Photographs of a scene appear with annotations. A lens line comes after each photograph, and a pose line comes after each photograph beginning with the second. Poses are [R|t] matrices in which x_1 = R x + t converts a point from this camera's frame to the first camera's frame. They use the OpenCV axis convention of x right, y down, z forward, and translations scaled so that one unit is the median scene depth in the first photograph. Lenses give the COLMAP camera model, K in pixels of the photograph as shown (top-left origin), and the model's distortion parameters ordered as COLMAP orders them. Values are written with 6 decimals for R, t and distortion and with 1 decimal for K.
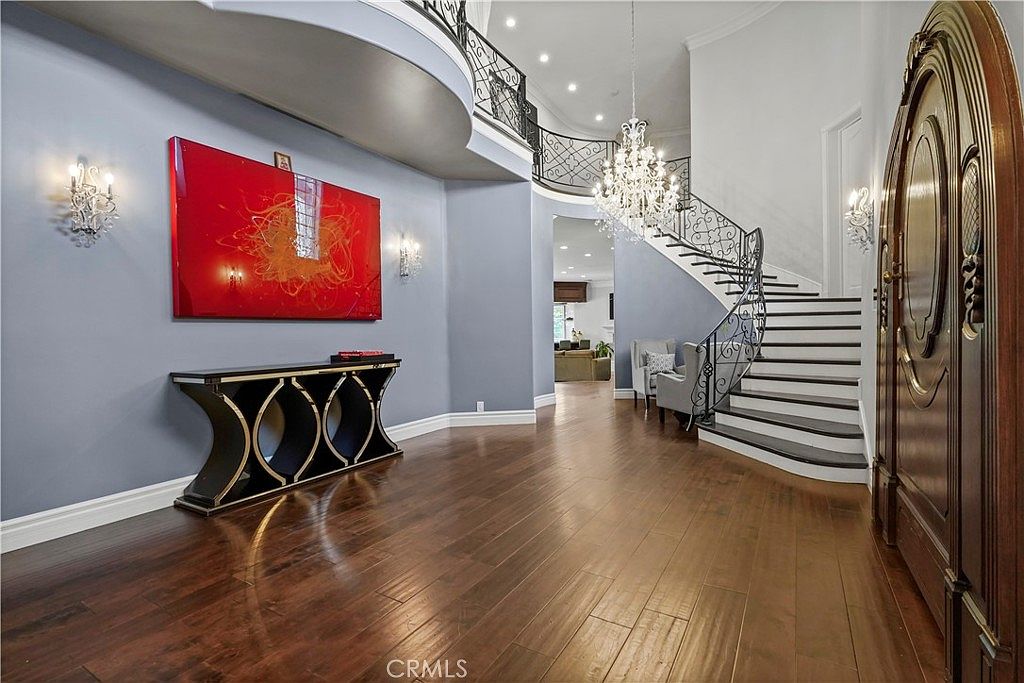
lens RADIAL K [[488.4, 0, 514.0], [0, 488.4, 339.9], [0, 0, 1]] dist [0.002319, 0.002084]
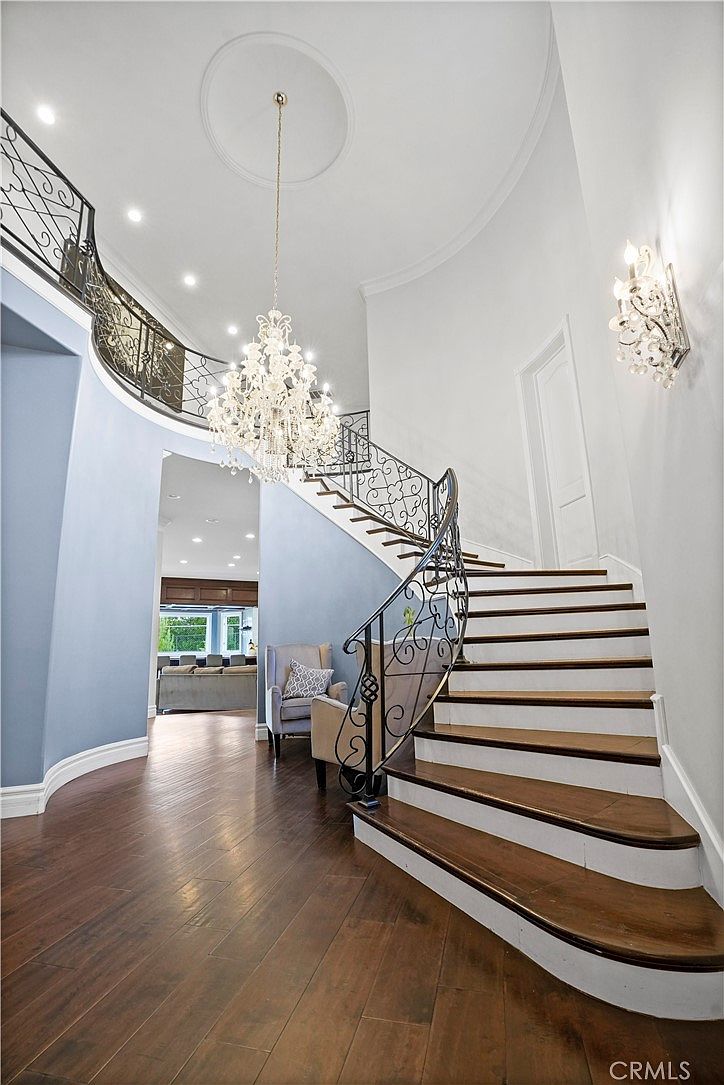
lens RADIAL K [[517.5, 0, 358.7], [0, 517.5, 540.7], [0, 0, 1]] dist [0.002319, 0.002084]
pose [[0.963859, 0.042066, 0.263070, 0.191216], [0.017132, 0.975624, -0.218778, 0.023120], [-0.265860, 0.215378, 0.939644, 0.375238]]
